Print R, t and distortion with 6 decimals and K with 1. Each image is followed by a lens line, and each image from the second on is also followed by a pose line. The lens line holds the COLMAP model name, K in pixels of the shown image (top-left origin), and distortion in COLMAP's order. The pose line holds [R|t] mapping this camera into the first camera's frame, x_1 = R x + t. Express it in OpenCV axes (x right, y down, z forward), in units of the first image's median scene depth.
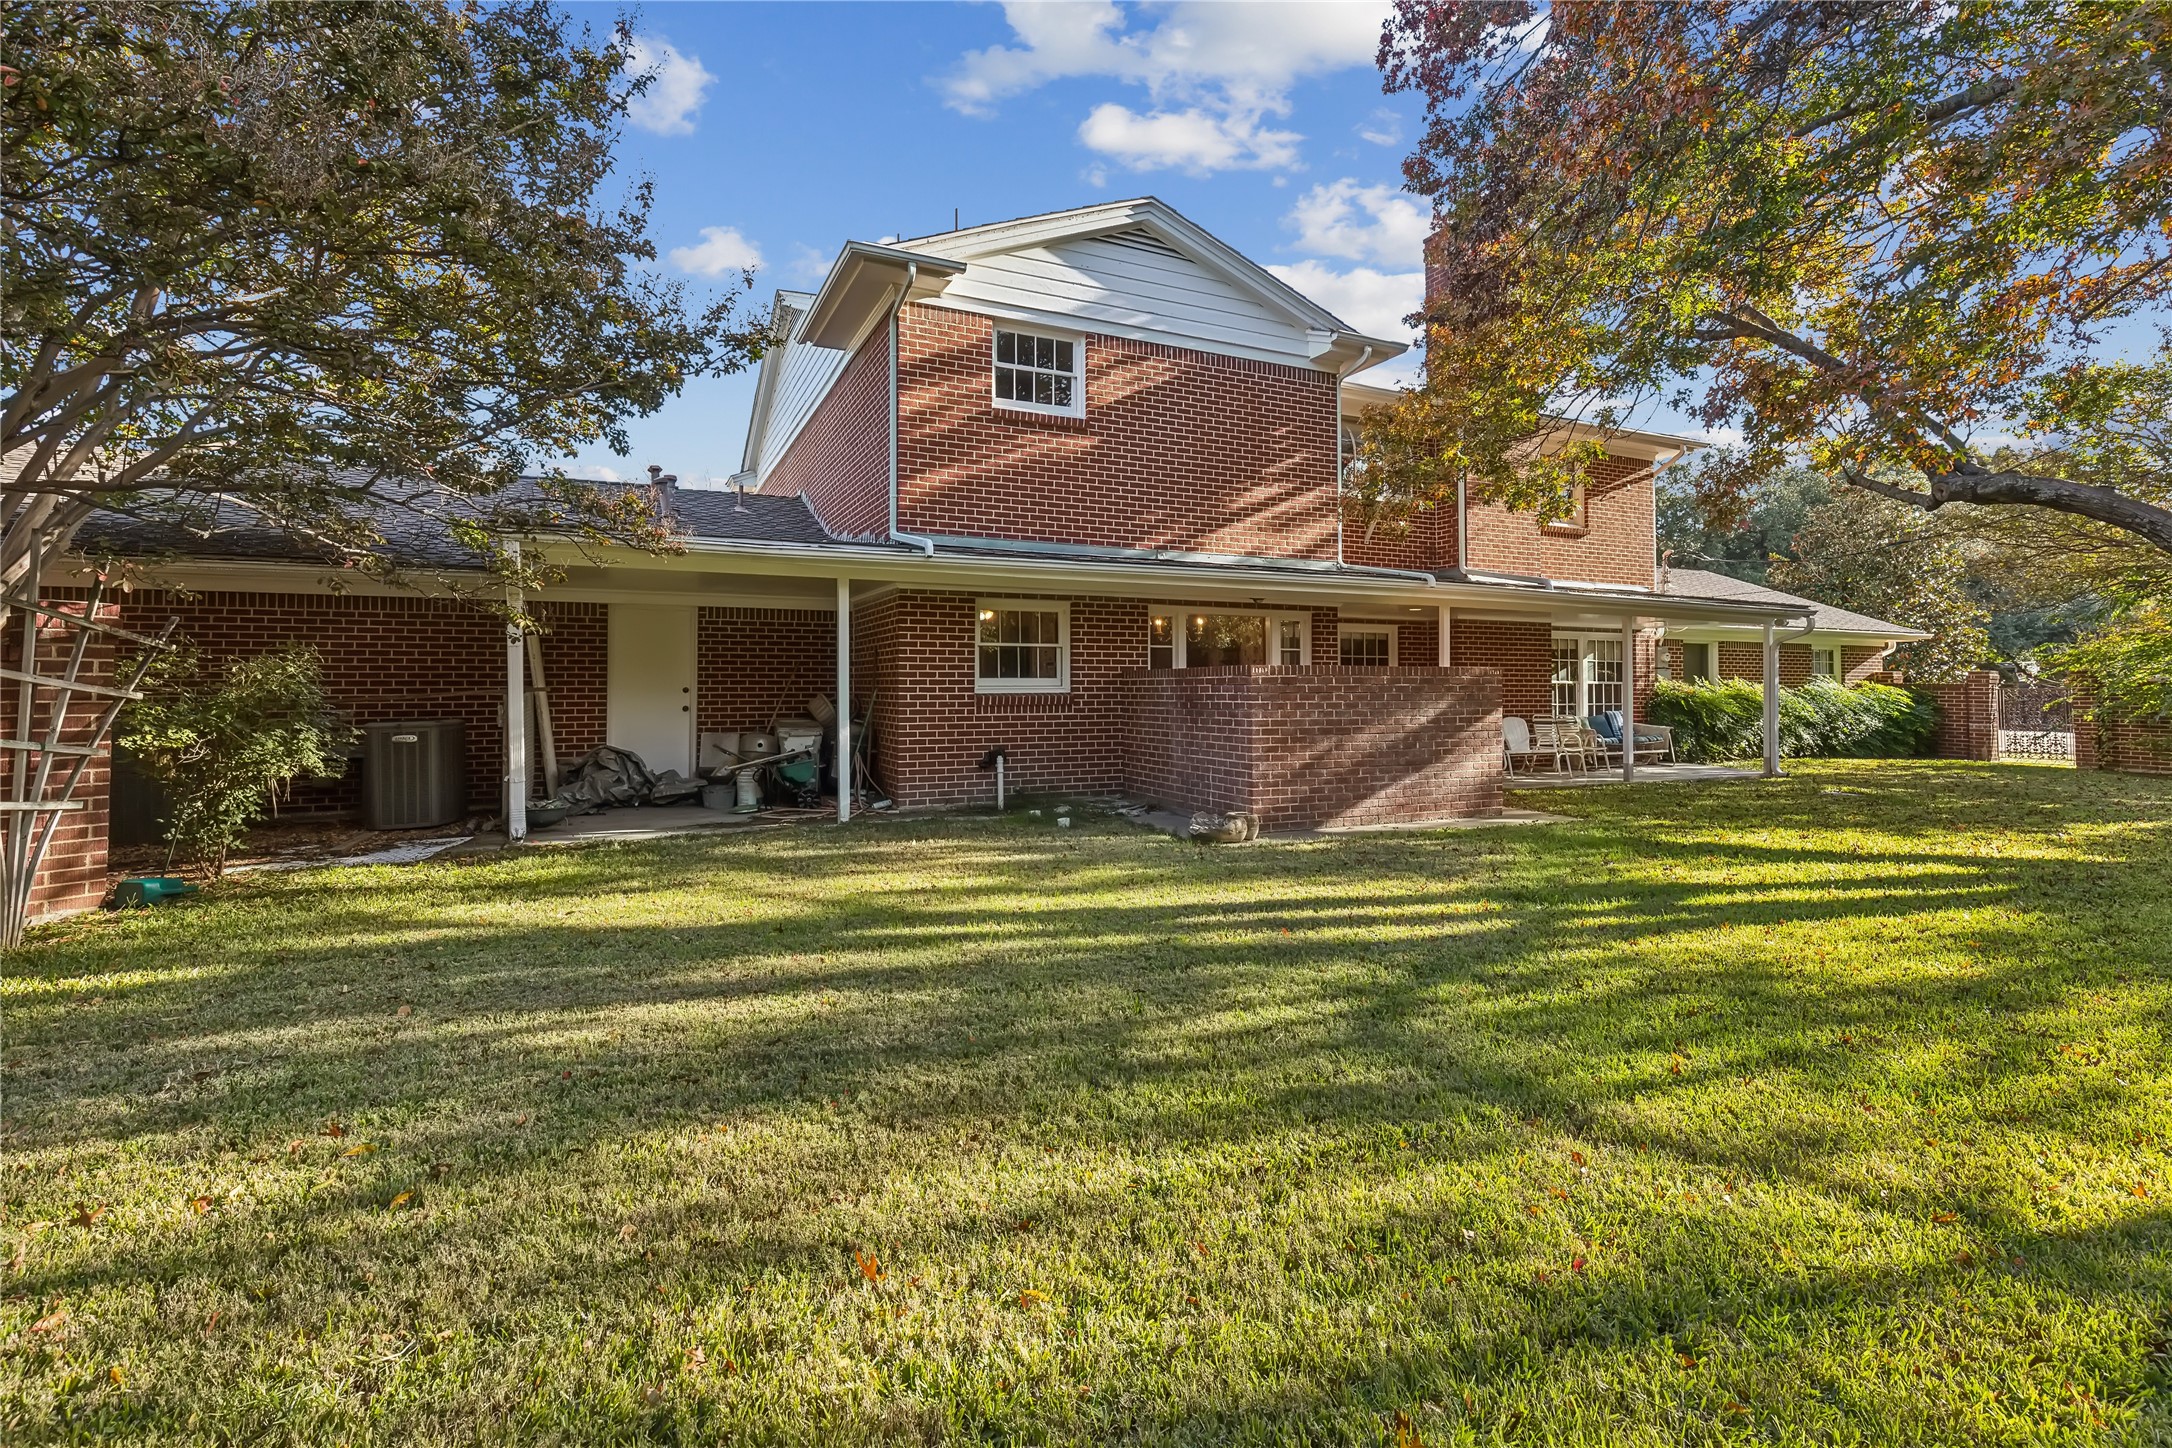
lens RADIAL K [[1013.7, 0, 1112.7], [0, 1013.7, 664.1], [0, 0, 1]] dist [-0.001022, -0.000751]
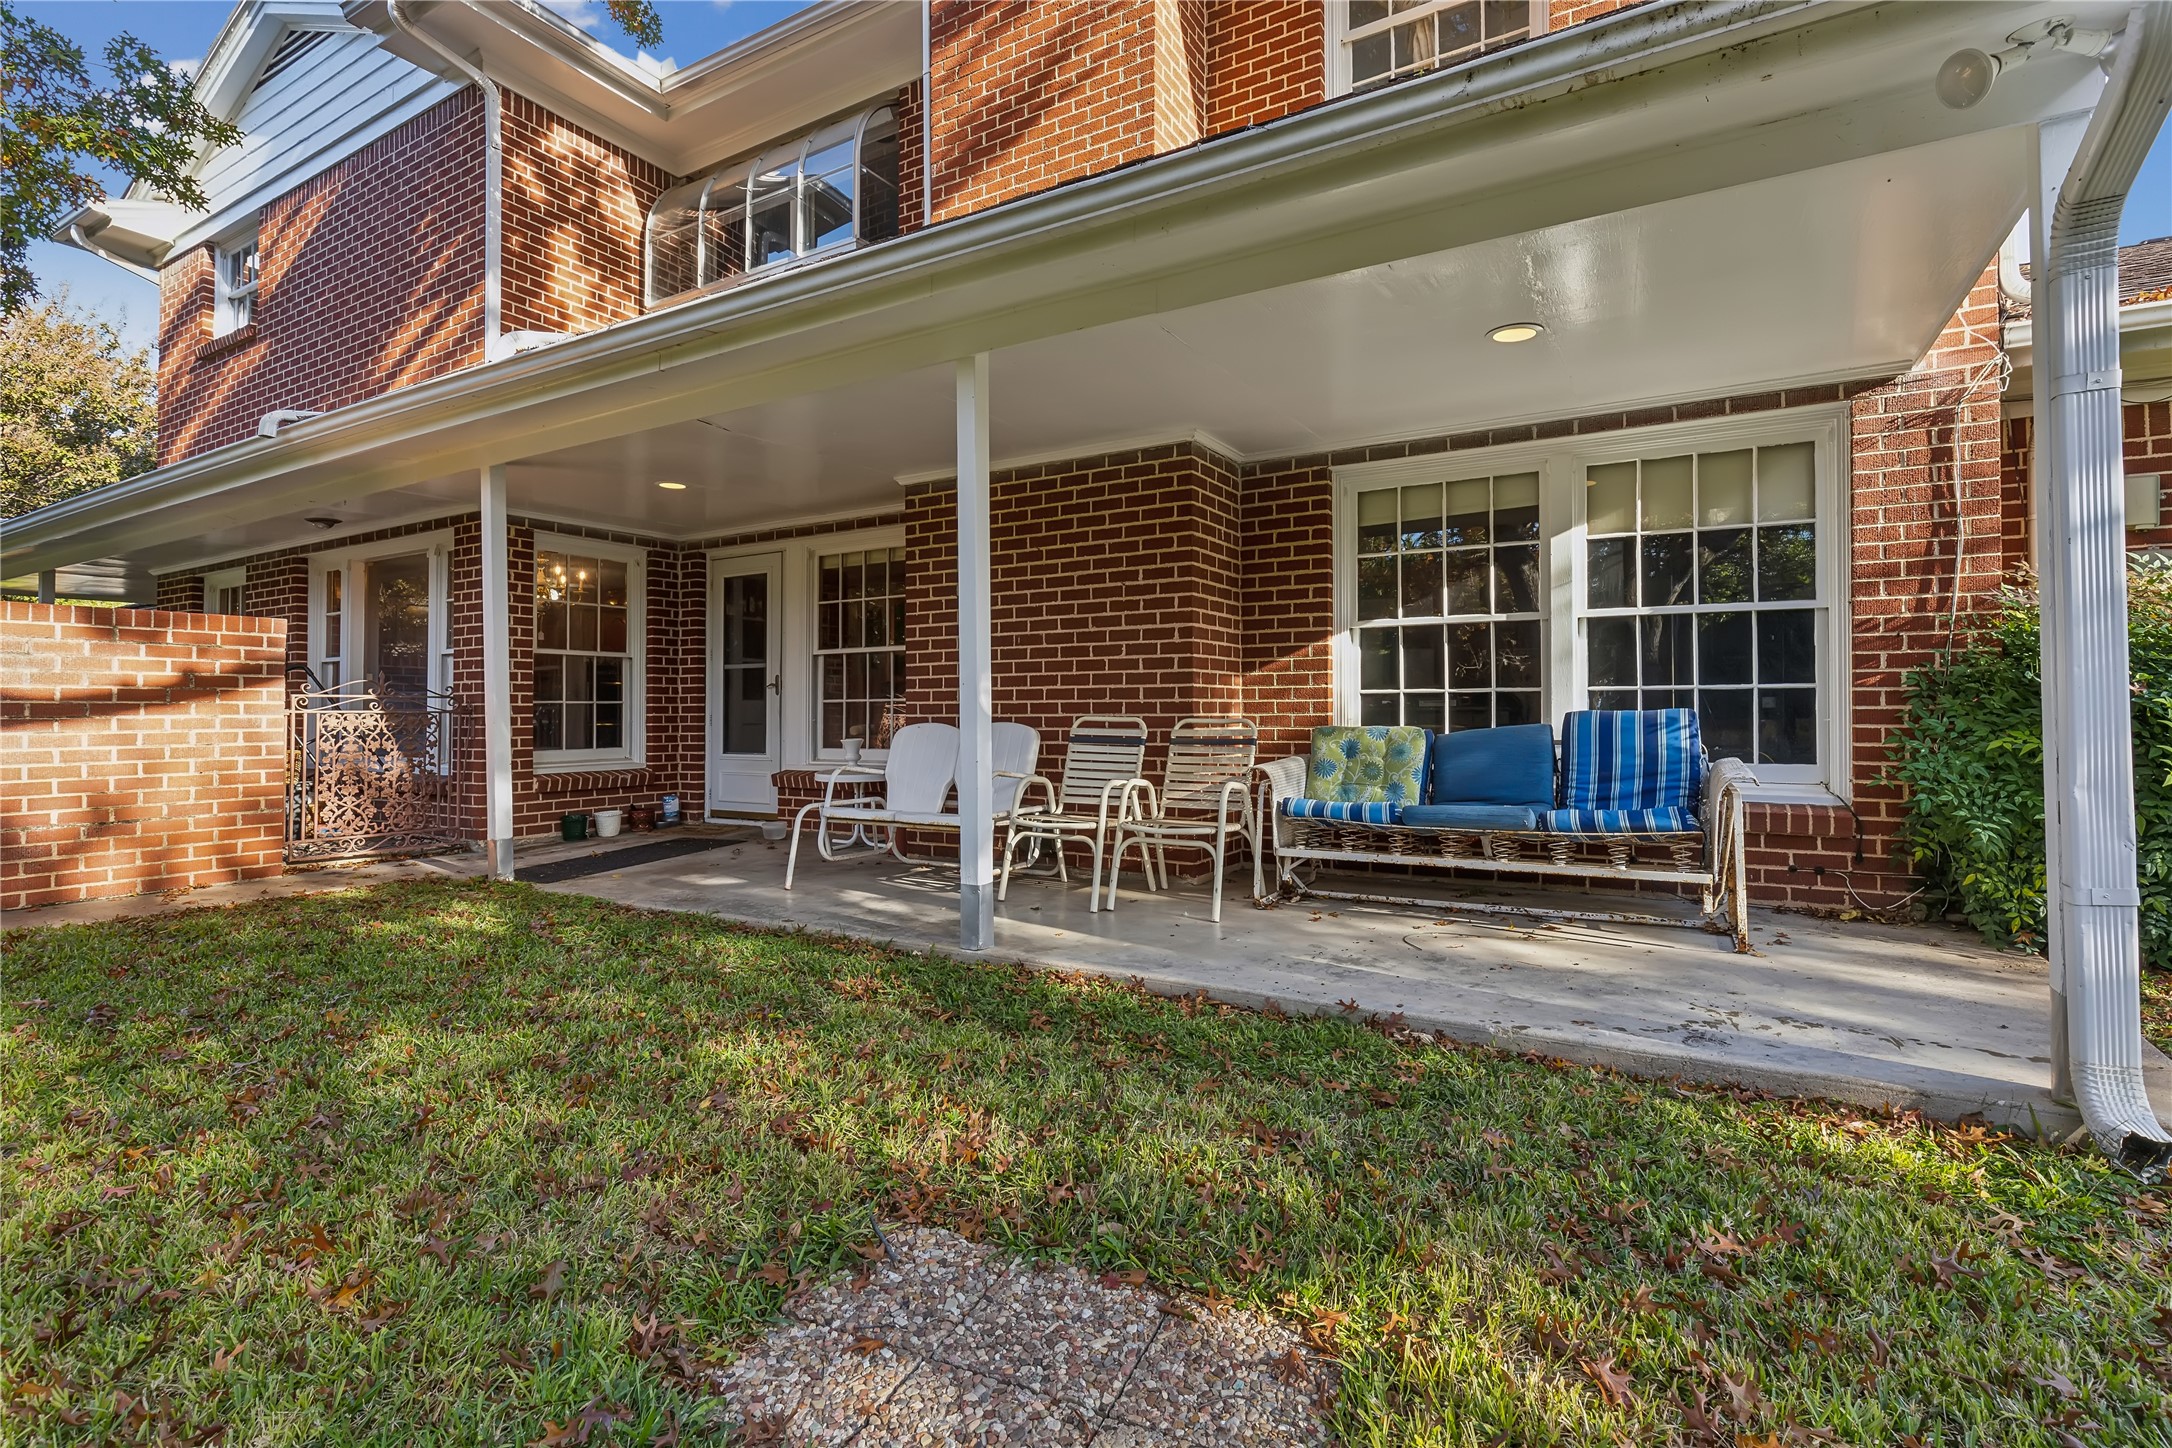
lens RADIAL K [[980.8, 0, 1095.0], [0, 980.8, 730.1], [0, 0, 1]] dist [0.000385, -0.000099]
pose [[0.570019, 0.012806, -0.821532, 0.901100], [0.030667, 0.998850, 0.036848, 0.053595], [0.821059, -0.046198, 0.568971, 1.047174]]
